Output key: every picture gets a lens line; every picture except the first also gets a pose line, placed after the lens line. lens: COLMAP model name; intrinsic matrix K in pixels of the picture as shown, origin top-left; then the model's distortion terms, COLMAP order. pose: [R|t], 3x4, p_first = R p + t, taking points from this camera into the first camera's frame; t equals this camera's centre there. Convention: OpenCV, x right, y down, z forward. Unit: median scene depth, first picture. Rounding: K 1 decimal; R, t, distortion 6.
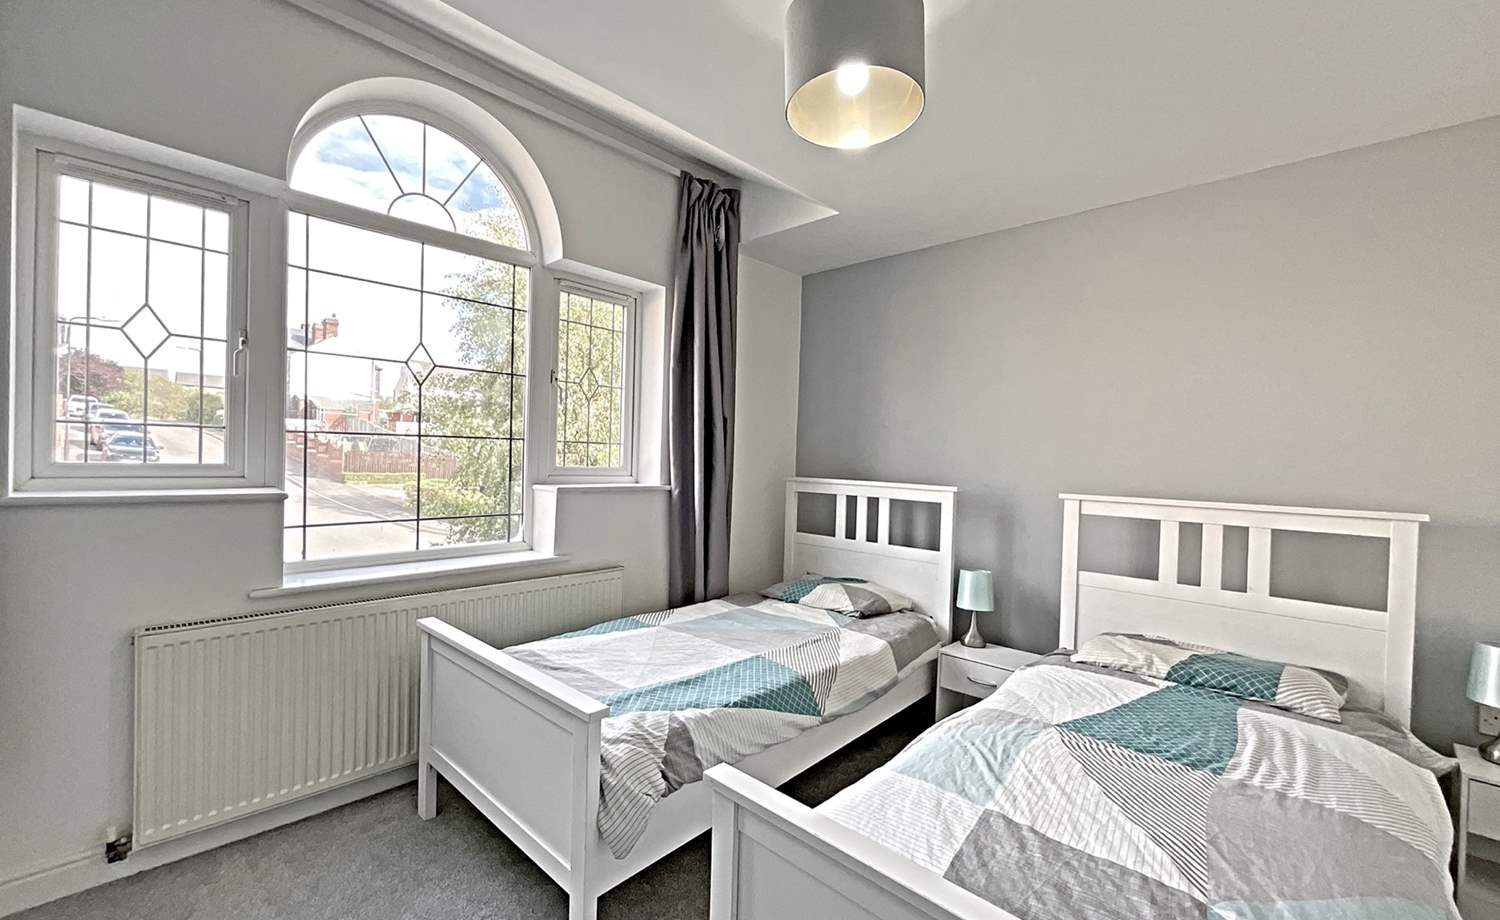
lens RADIAL K [[604.6, 0, 750.0], [0, 604.6, 460.0], [0, 0, 1]] dist [-0.000920, -0.000253]
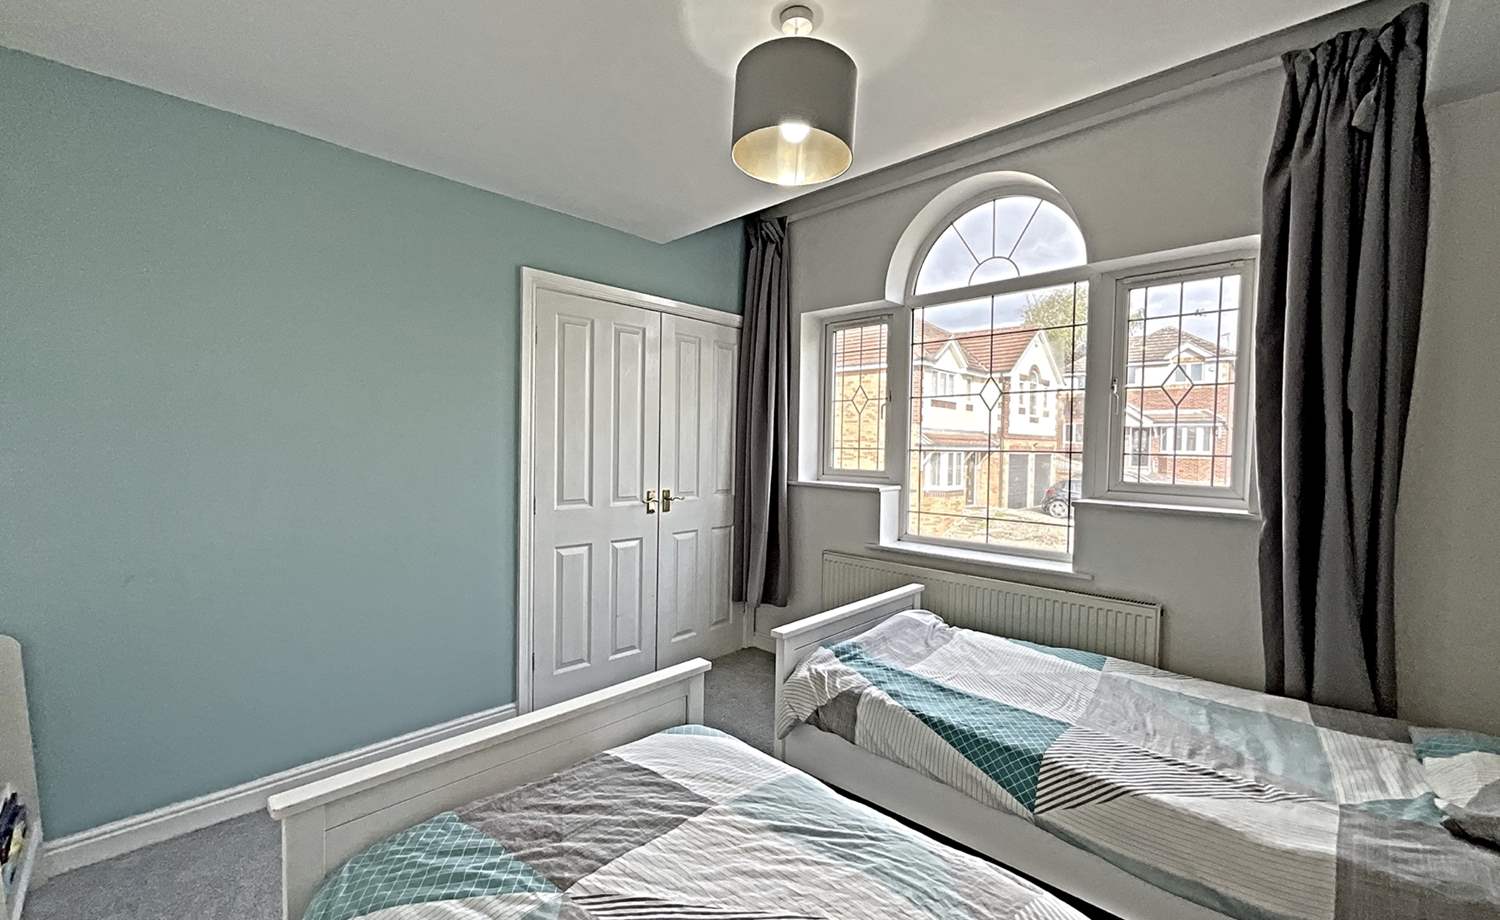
lens RADIAL K [[604.6, 0, 750.0], [0, 604.6, 460.0], [0, 0, 1]] dist [-0.000920, -0.000253]
pose [[0.008039, -0.000152, -0.999968, 0.800504], [-0.025543, 0.999674, -0.000357, -0.009253], [0.999641, 0.025545, 0.008032, 0.573921]]
